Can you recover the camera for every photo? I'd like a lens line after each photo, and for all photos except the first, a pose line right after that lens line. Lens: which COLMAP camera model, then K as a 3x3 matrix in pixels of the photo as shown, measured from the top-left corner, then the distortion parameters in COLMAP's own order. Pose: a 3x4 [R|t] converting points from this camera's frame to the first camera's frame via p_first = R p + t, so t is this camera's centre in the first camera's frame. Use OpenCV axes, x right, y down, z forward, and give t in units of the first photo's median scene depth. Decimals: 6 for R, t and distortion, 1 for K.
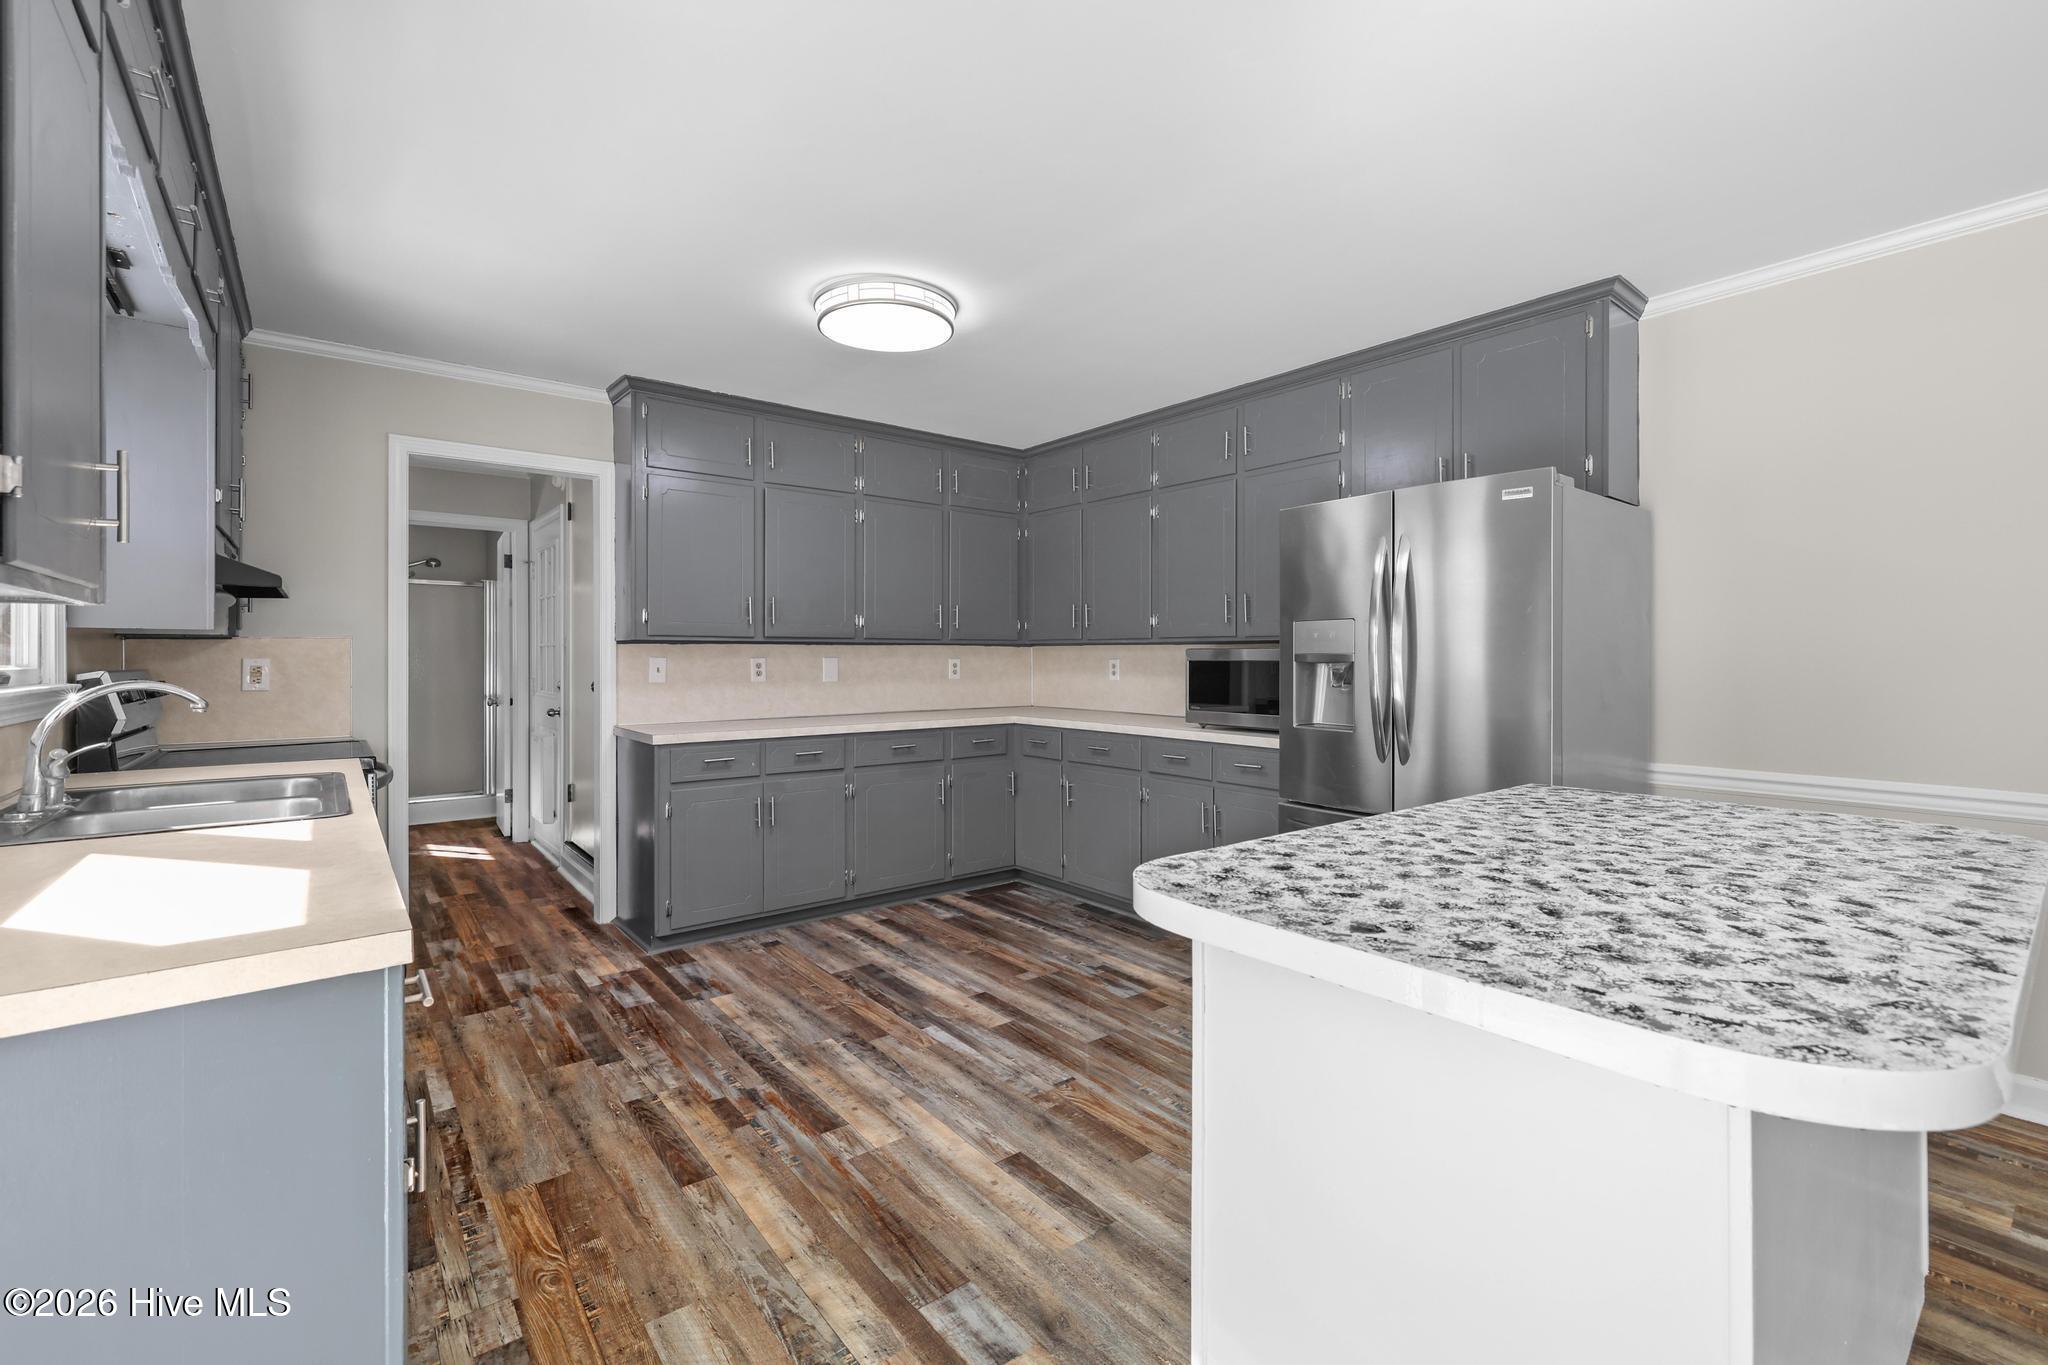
lens RADIAL K [[873.3, 0, 1040.7], [0, 873.3, 667.1], [0, 0, 1]] dist [0.006599, 0.000232]
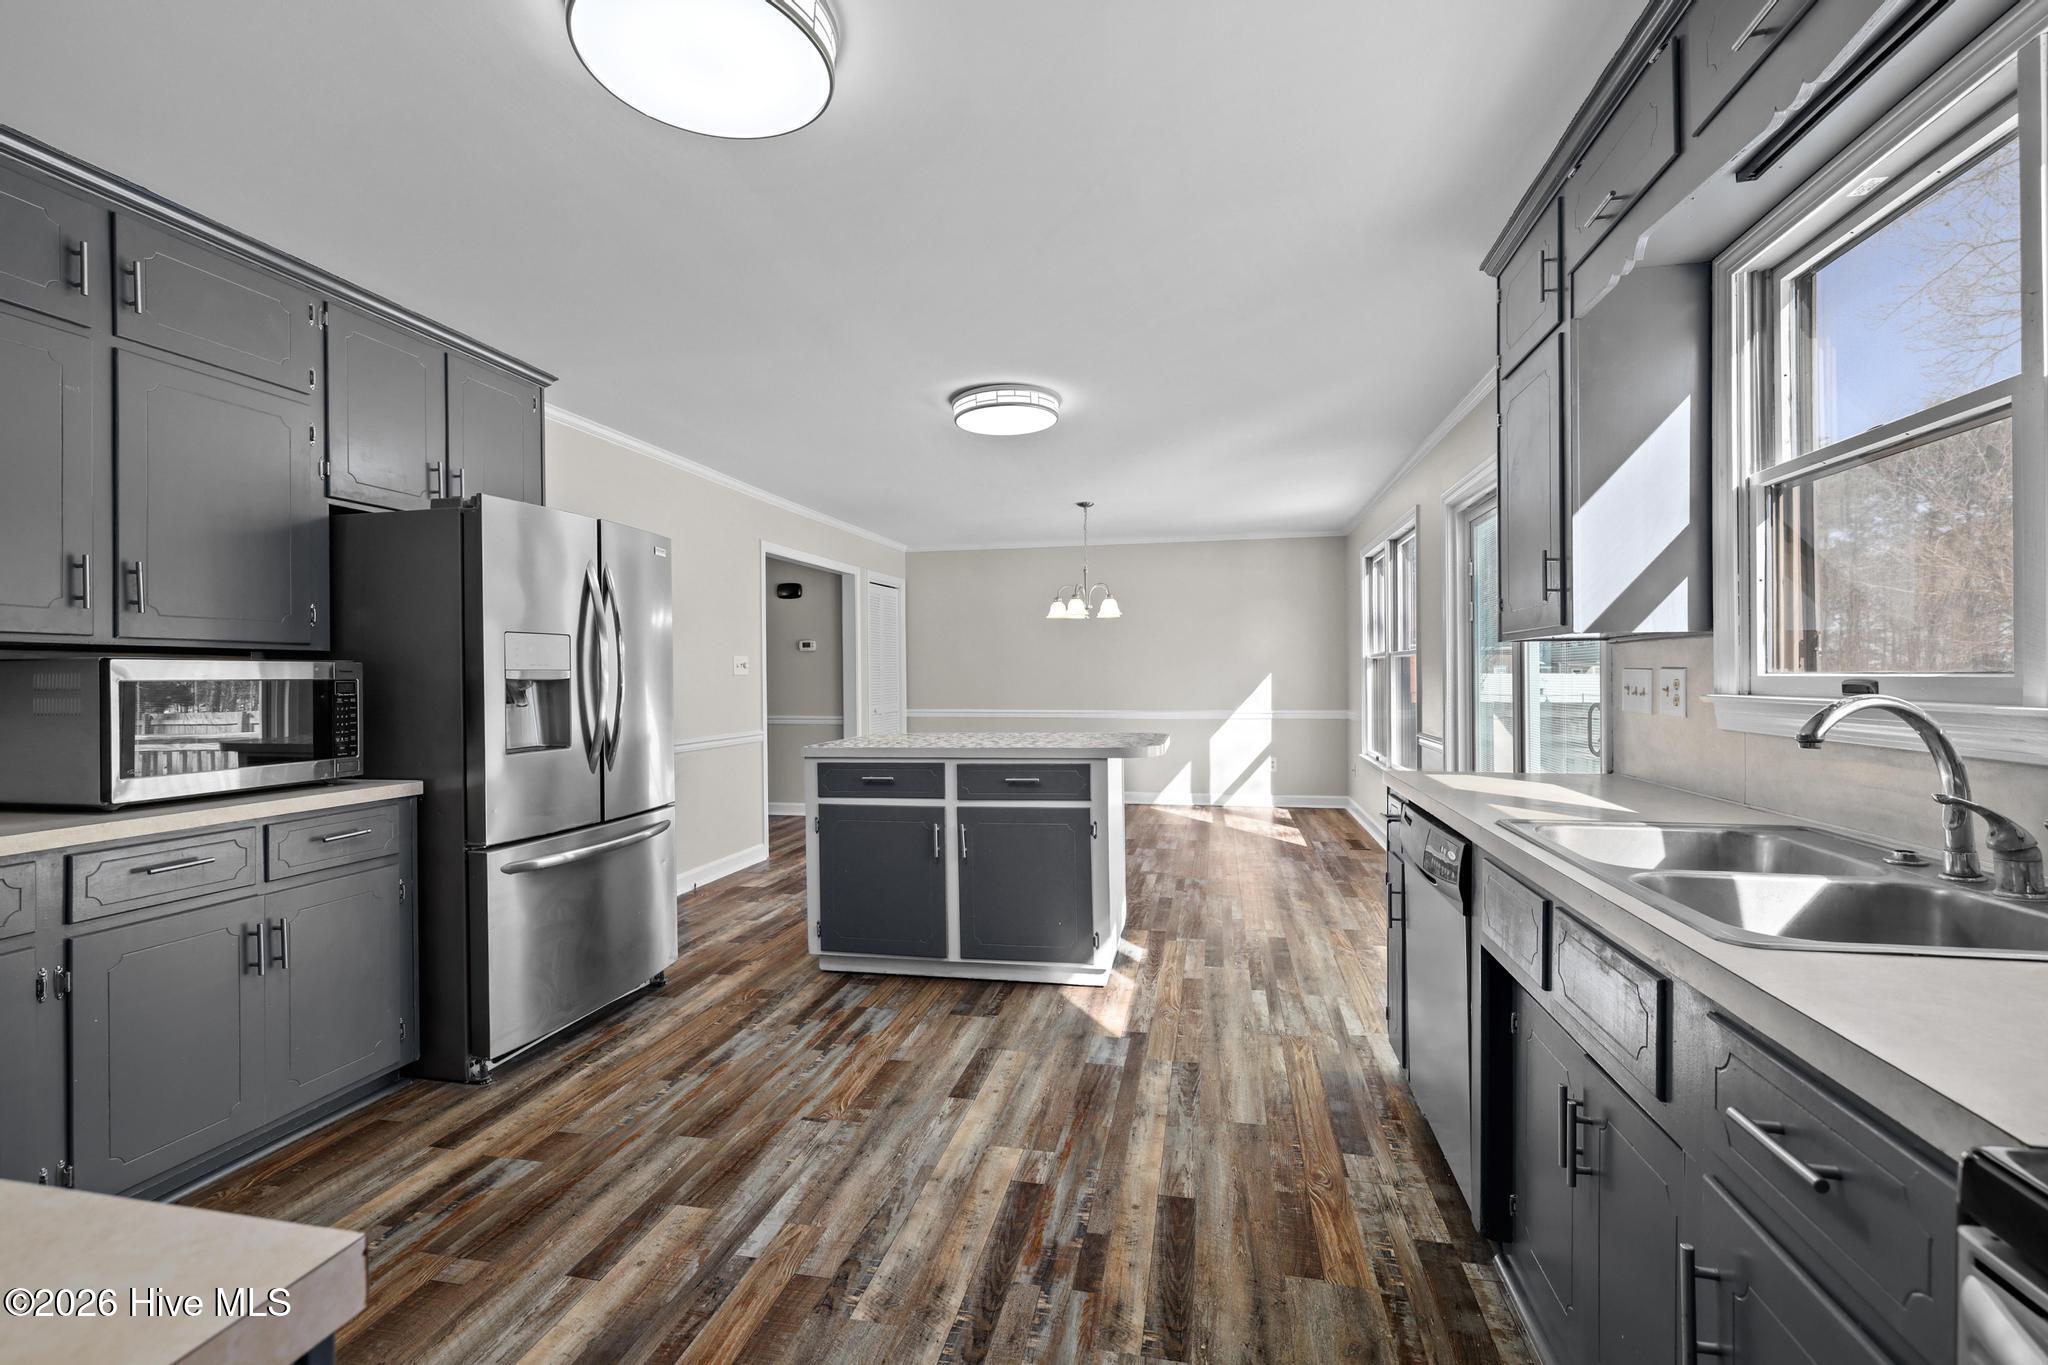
lens RADIAL K [[888.2, 0, 1017.3], [0, 888.2, 654.3], [0, 0, 1]] dist [-0.000123, 0.000066]
pose [[-0.618632, 0.024232, 0.785307, -0.702428], [0.015923, 0.999706, -0.018303, -0.004368], [-0.785520, 0.001182, -0.618836, 1.145510]]
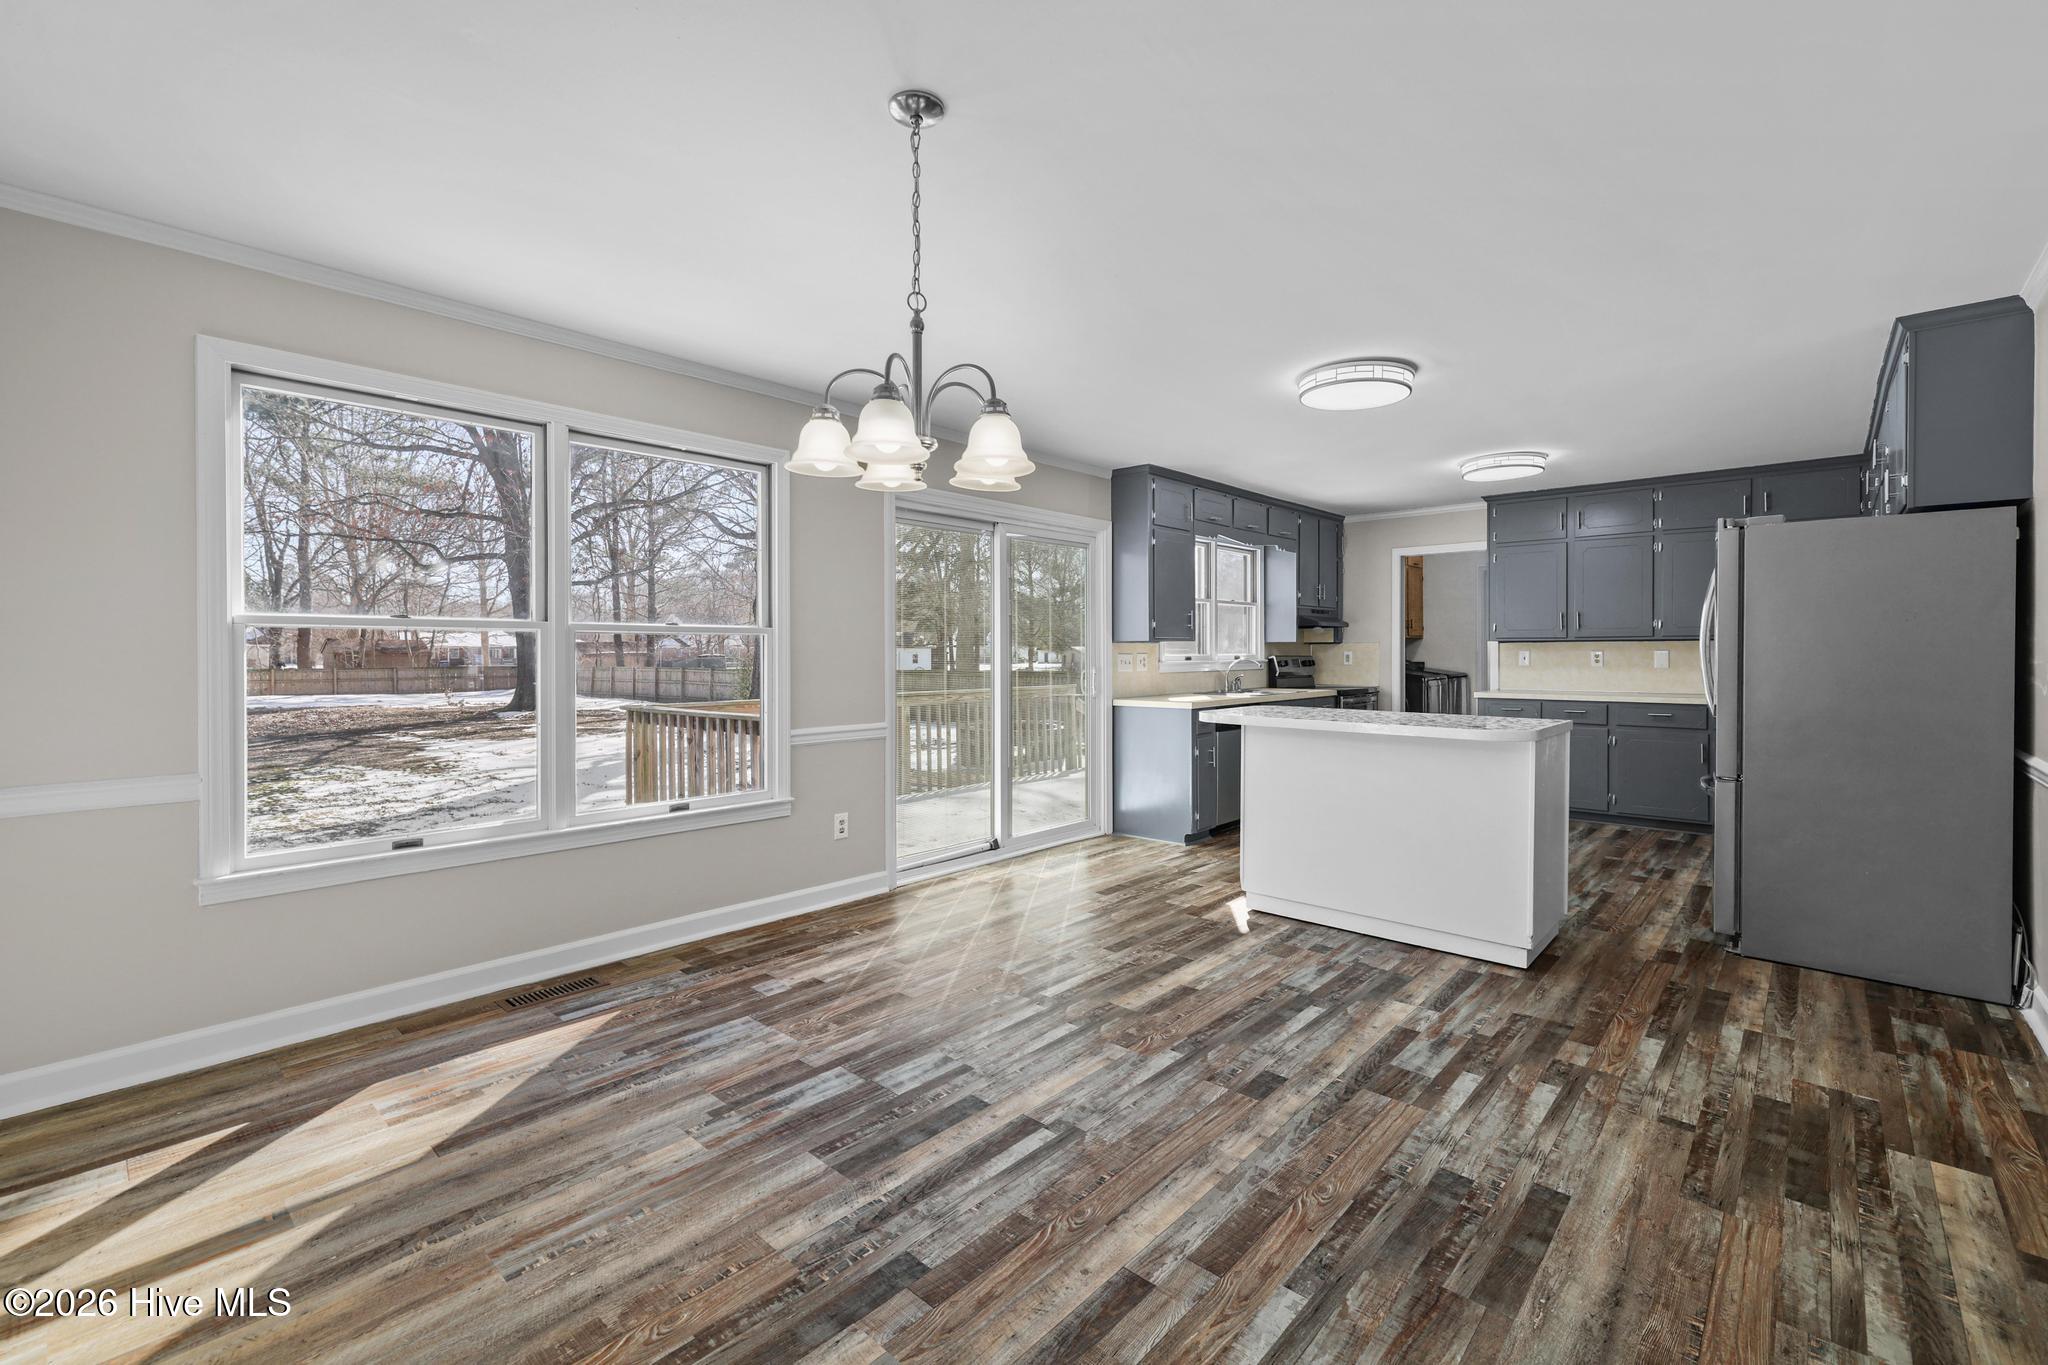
lens RADIAL K [[873.5, 0, 1029.2], [0, 873.5, 657.1], [0, 0, 1]] dist [0.003624, 0.000546]
pose [[0.155007, 0.006375, -0.987893, 1.434242], [-0.008399, 0.999952, 0.005135, 0.000889], [0.987878, 0.007501, 0.155053, -0.266361]]
